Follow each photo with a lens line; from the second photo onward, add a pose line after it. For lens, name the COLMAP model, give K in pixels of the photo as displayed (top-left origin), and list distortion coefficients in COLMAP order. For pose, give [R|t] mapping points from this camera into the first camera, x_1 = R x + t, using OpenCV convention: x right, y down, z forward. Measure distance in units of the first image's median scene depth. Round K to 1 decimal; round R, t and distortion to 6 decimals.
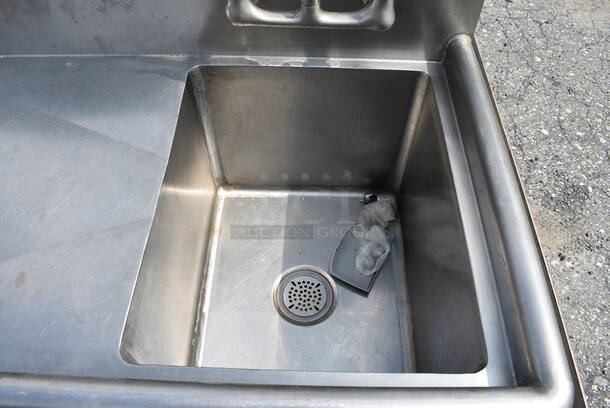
lens RADIAL K [[471.0, 0, 302.8], [0, 471.0, 200.5], [0, 0, 1]] dist [-0.104450, 0.020794]
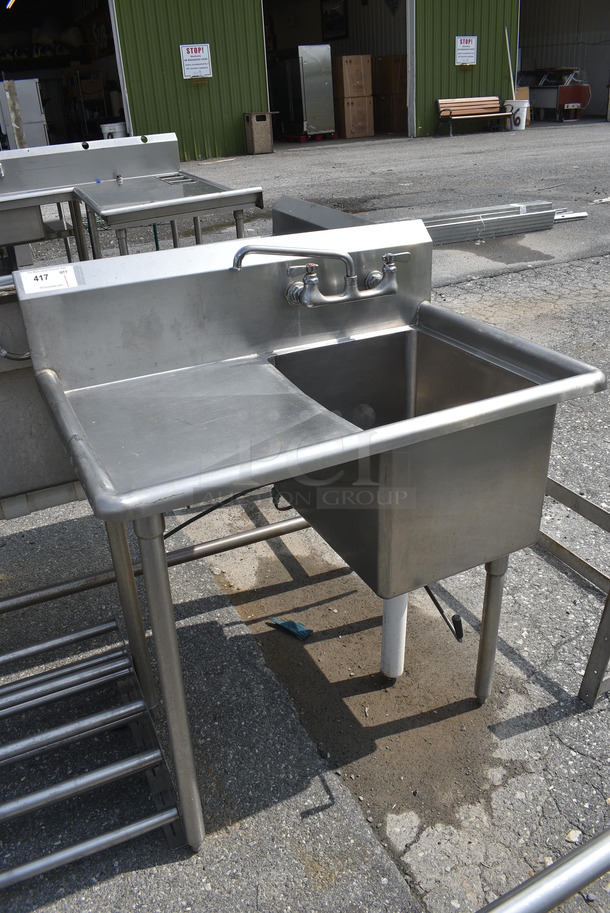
lens RADIAL K [[704.9, 0, 302.5], [0, 704.9, 455.5], [0, 0, 1]] dist [-0.104450, 0.020794]
pose [[0.882873, -0.250056, 0.397502, -1.008624], [0.403038, 0.837906, -0.368068, 0.722725], [-0.241031, 0.485166, 0.840546, -0.577130]]
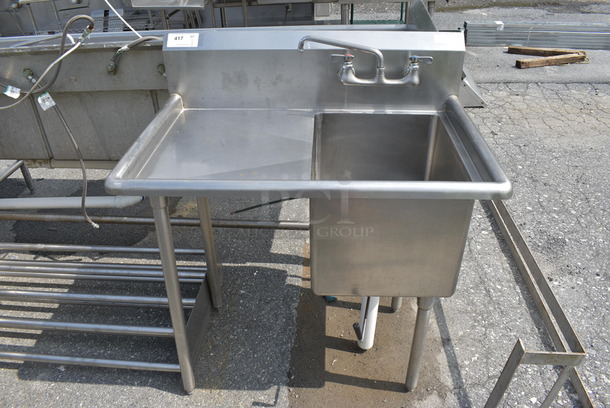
lens RADIAL K [[471.0, 0, 302.9], [0, 471.0, 202.6], [0, 0, 1]] dist [-0.104450, 0.020794]
pose [[0.999507, -0.006098, -0.030794, -0.232872], [-0.005468, 0.932137, -0.362063, 0.768241], [0.030912, 0.362053, 0.931645, -0.694197]]
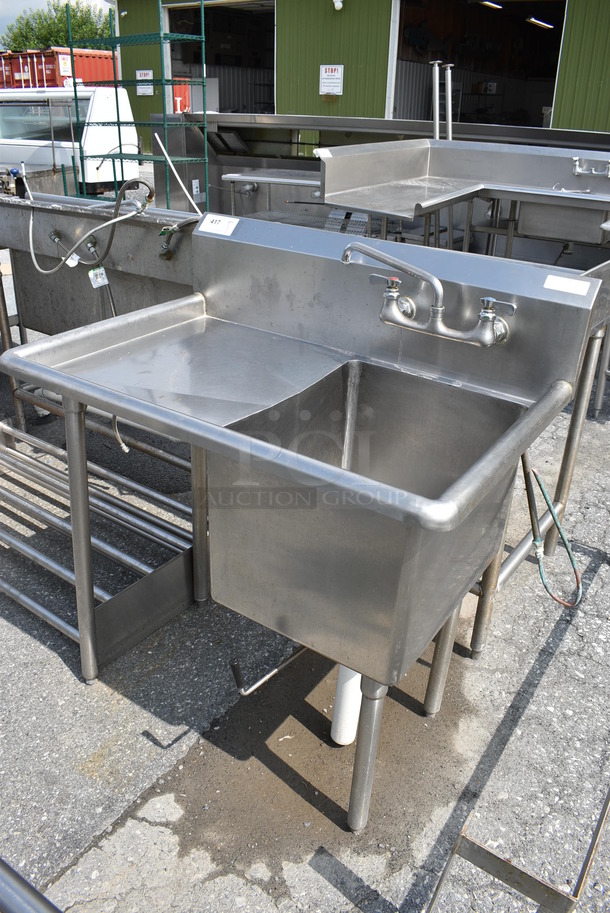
lens RADIAL K [[704.9, 0, 308.6], [0, 704.9, 453.8], [0, 0, 1]] dist [-0.104450, 0.020794]
pose [[0.844639, 0.273018, -0.460485, 0.629766], [-0.454495, 0.820237, -0.347341, 0.664996], [0.282877, 0.502666, 0.816889, -0.509281]]
